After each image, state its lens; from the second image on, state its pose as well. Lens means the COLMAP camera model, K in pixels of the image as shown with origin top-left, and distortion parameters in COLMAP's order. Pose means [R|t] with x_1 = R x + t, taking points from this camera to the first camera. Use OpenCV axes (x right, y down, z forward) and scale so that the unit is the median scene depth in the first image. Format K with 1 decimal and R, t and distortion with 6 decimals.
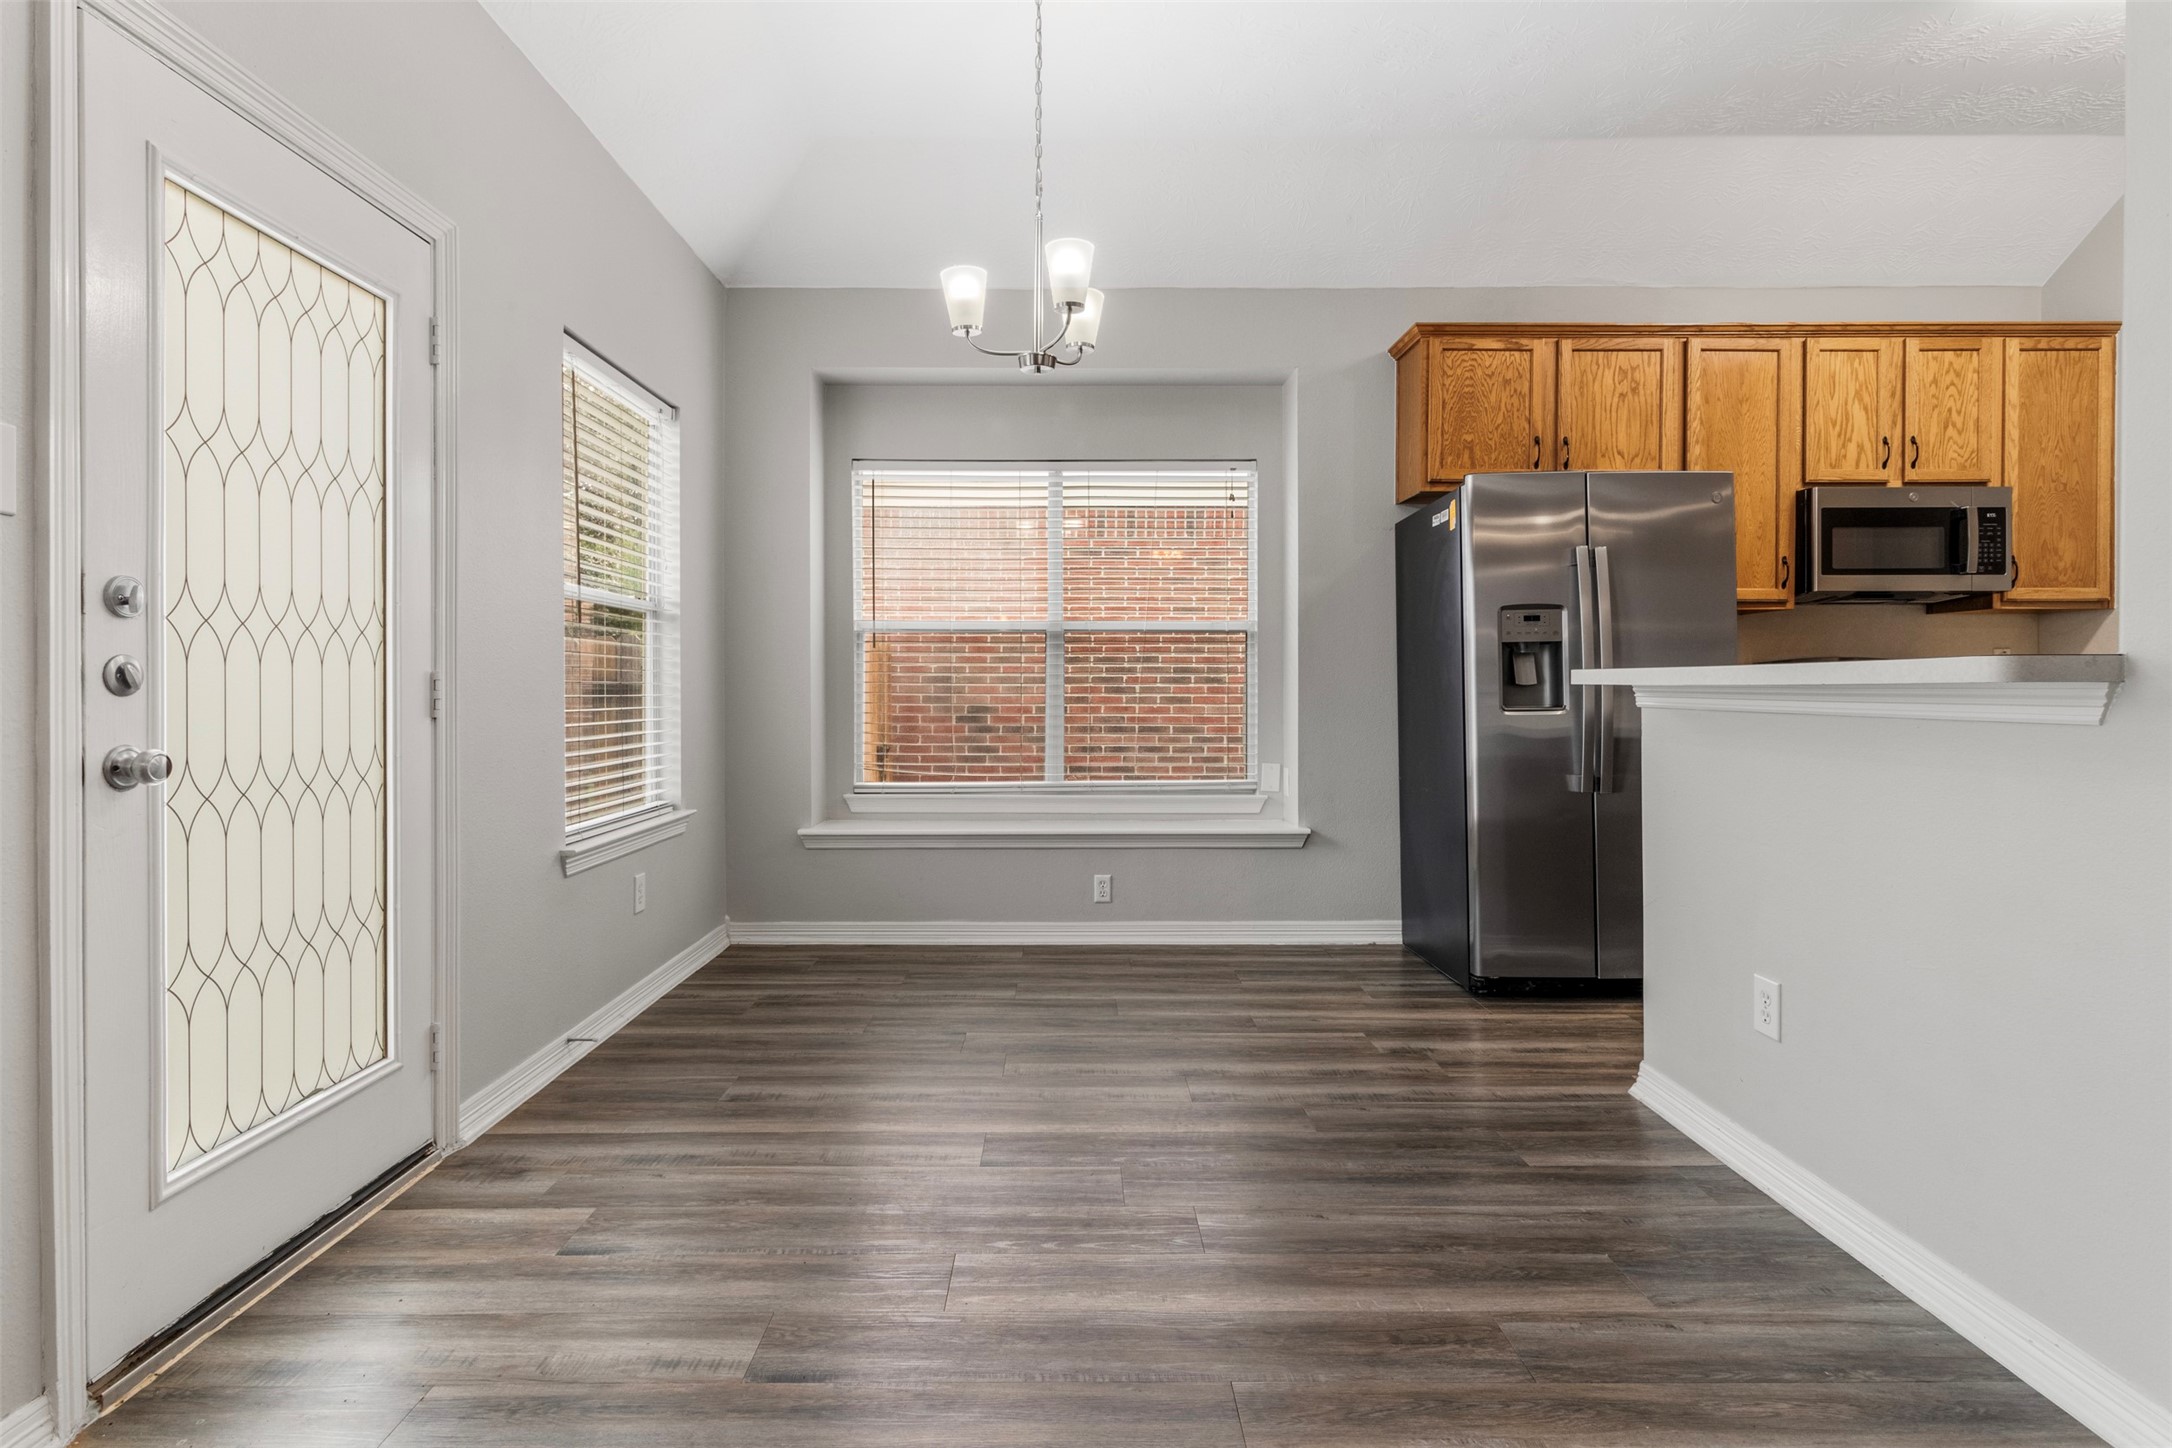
lens RADIAL K [[1041.8, 0, 1074.7], [0, 1041.8, 690.3], [0, 0, 1]] dist [0.009917, -0.000104]
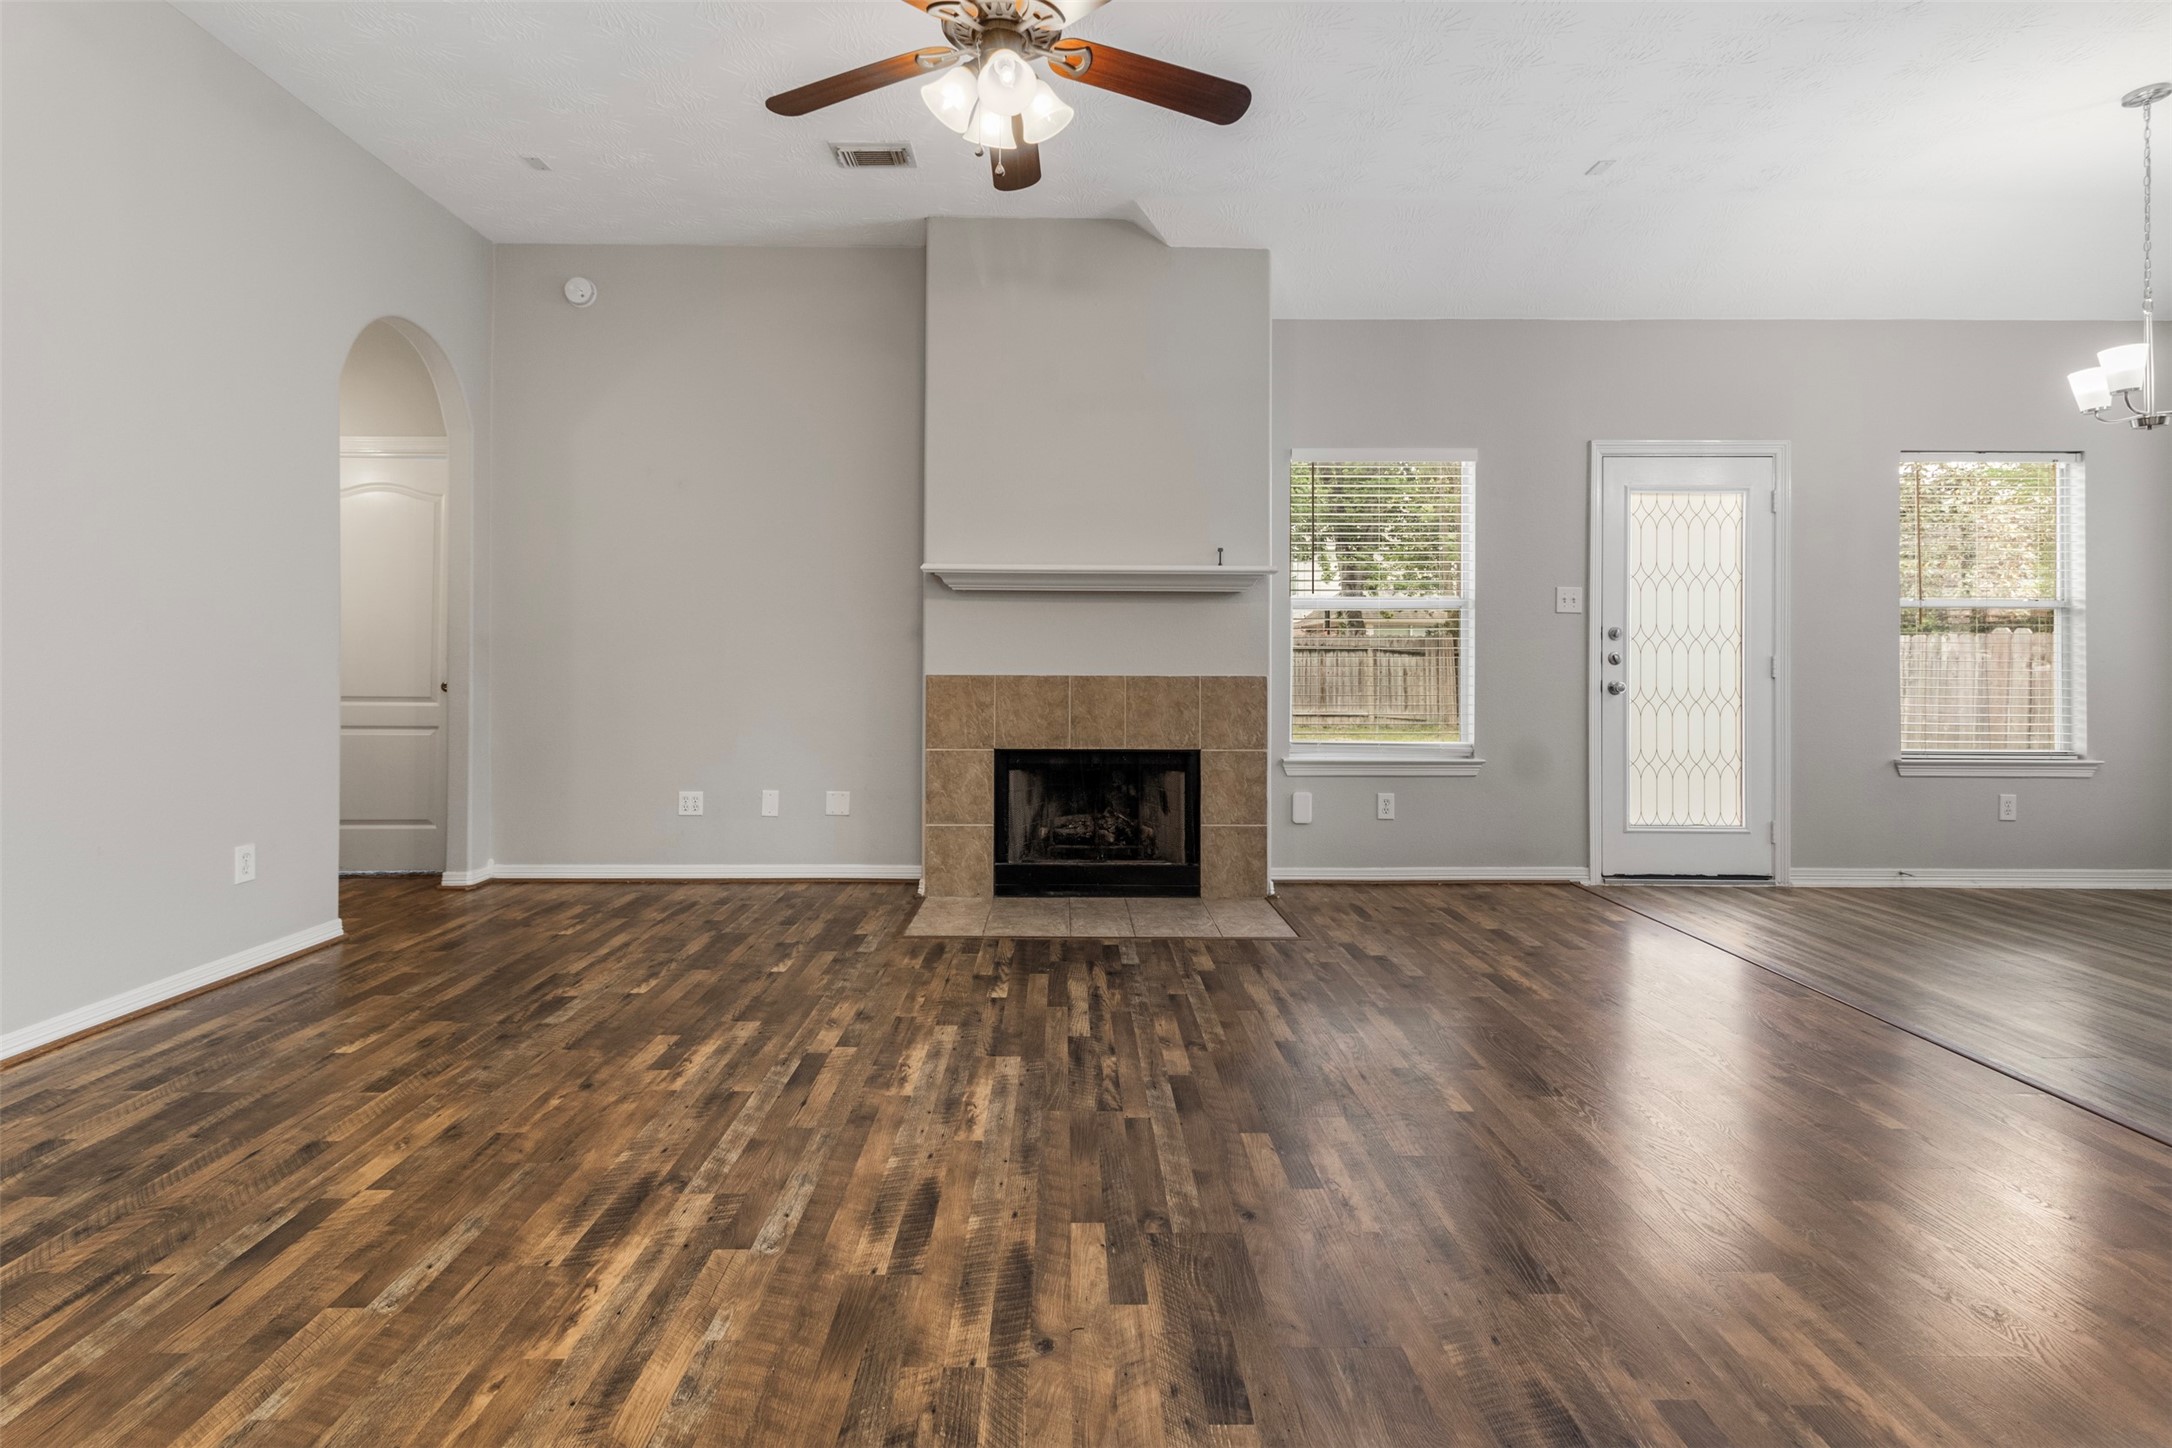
lens RADIAL K [[1025.0, 0, 1066.2], [0, 1025.0, 651.4], [0, 0, 1]] dist [0.000610, 0.000193]
pose [[0.000593, -0.009454, -0.999955, 0.862734], [-0.010178, 0.999903, -0.009459, 0.004397], [0.999948, 0.010184, 0.000497, -0.258577]]
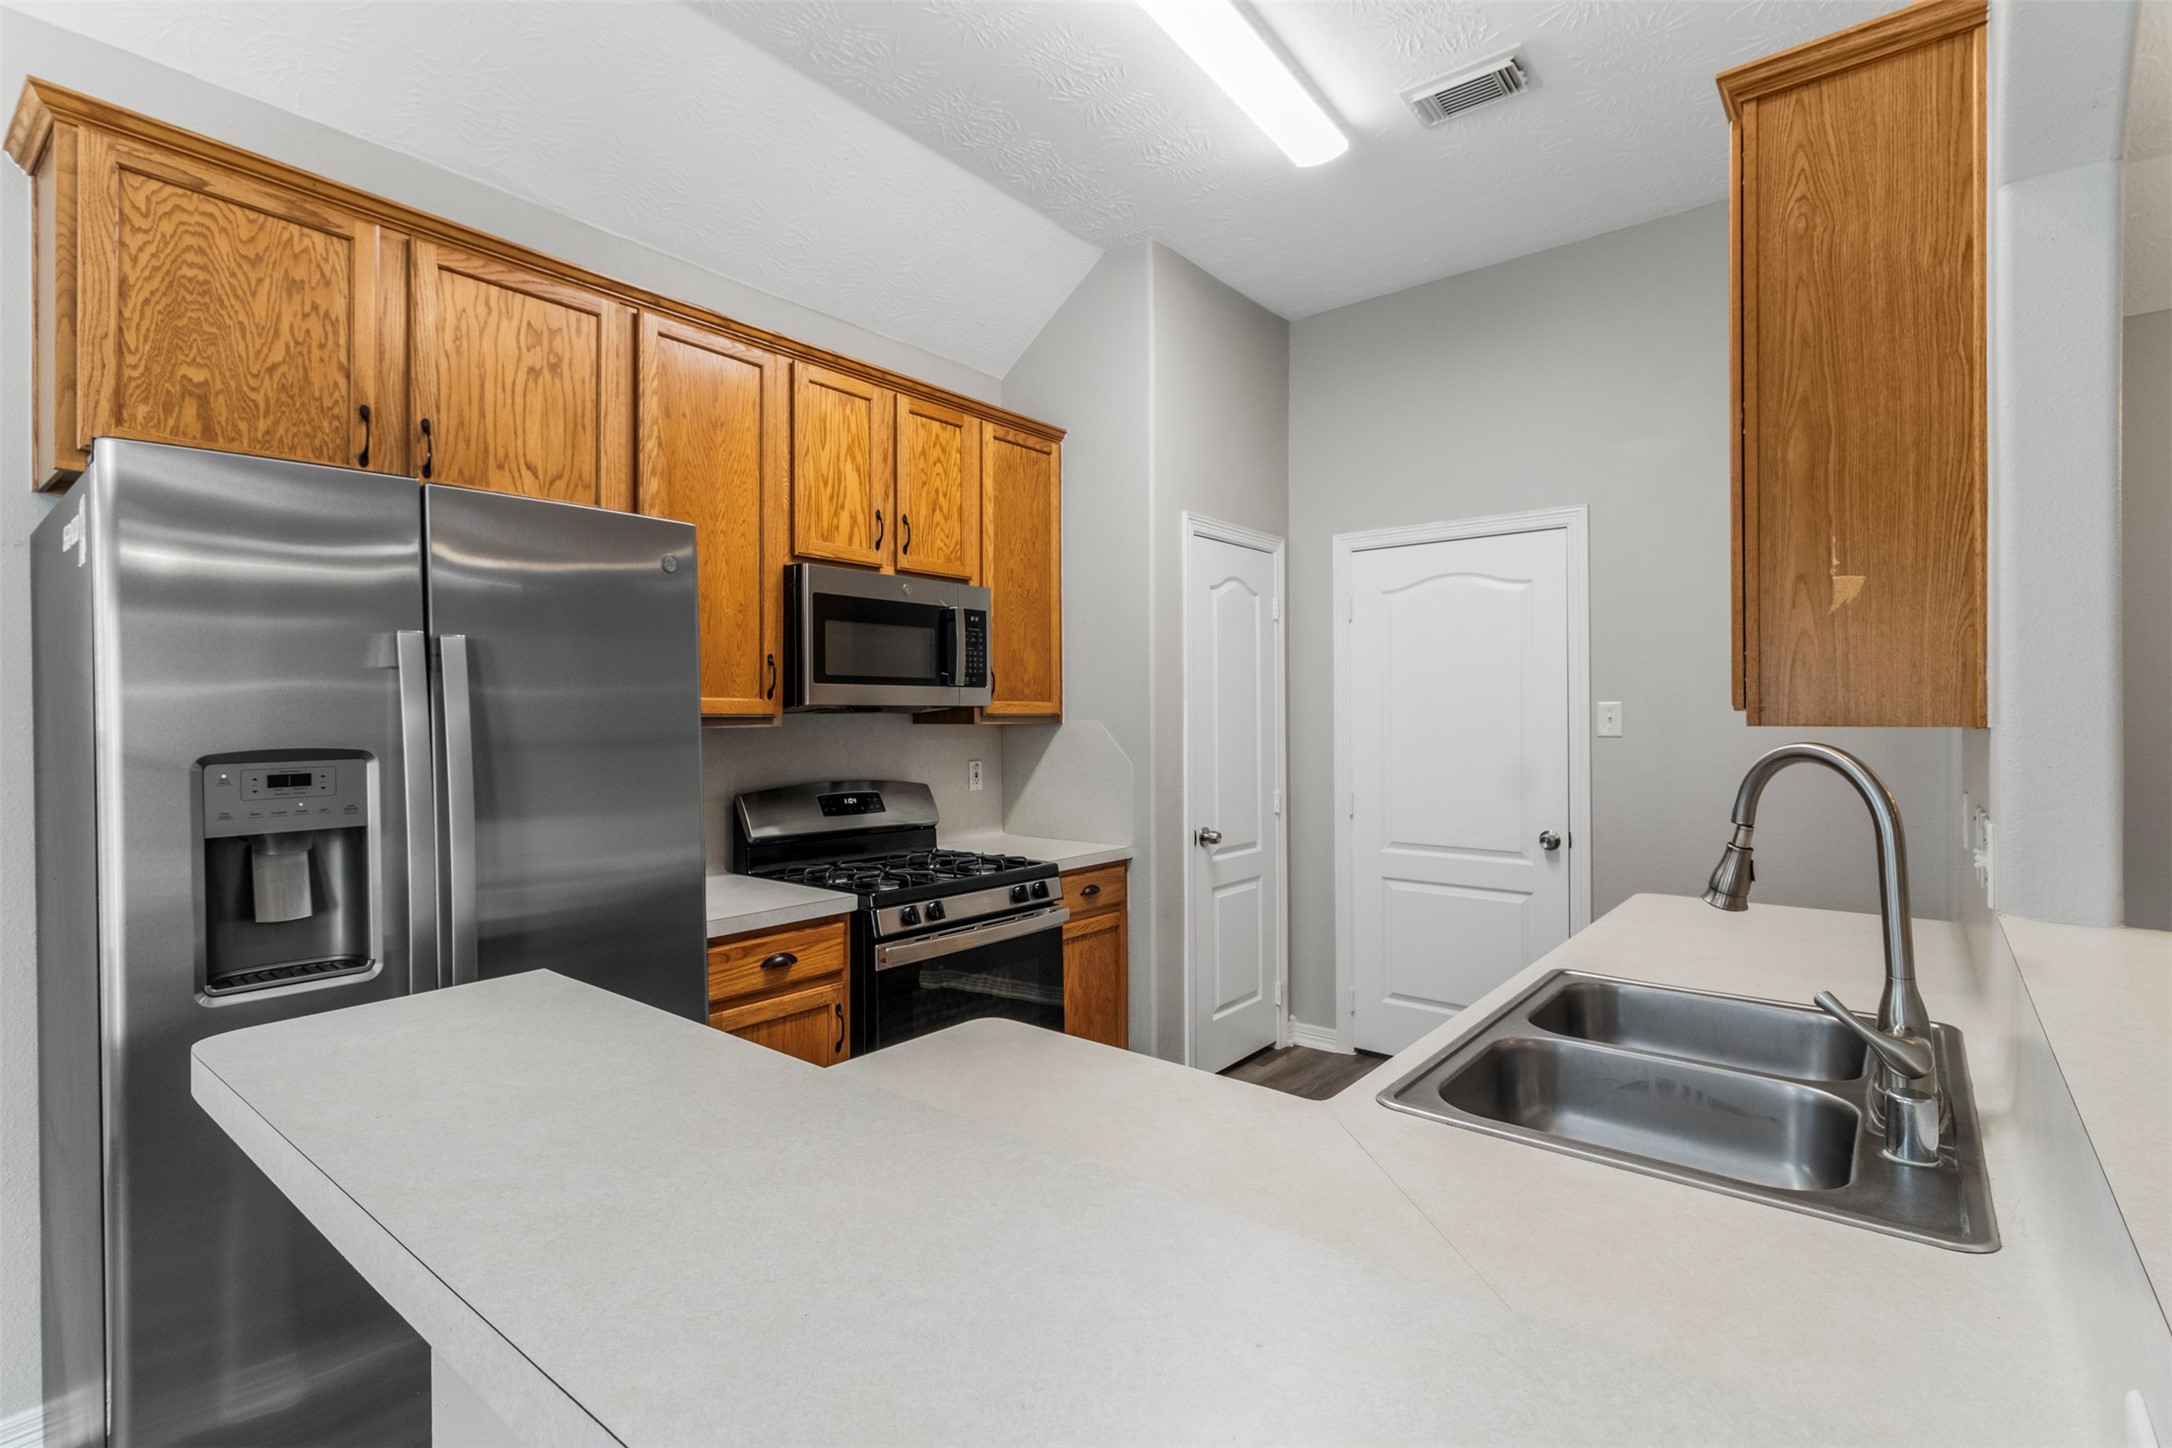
lens RADIAL K [[1015.2, 0, 1075.6], [0, 1015.2, 711.0], [0, 0, 1]] dist [0.004382, 0.000615]
pose [[0.636914, 0.001995, 0.770932, 0.274468], [0.007100, 0.999939, -0.008453, -0.081647], [-0.770902, 0.010857, 0.636861, 0.395358]]
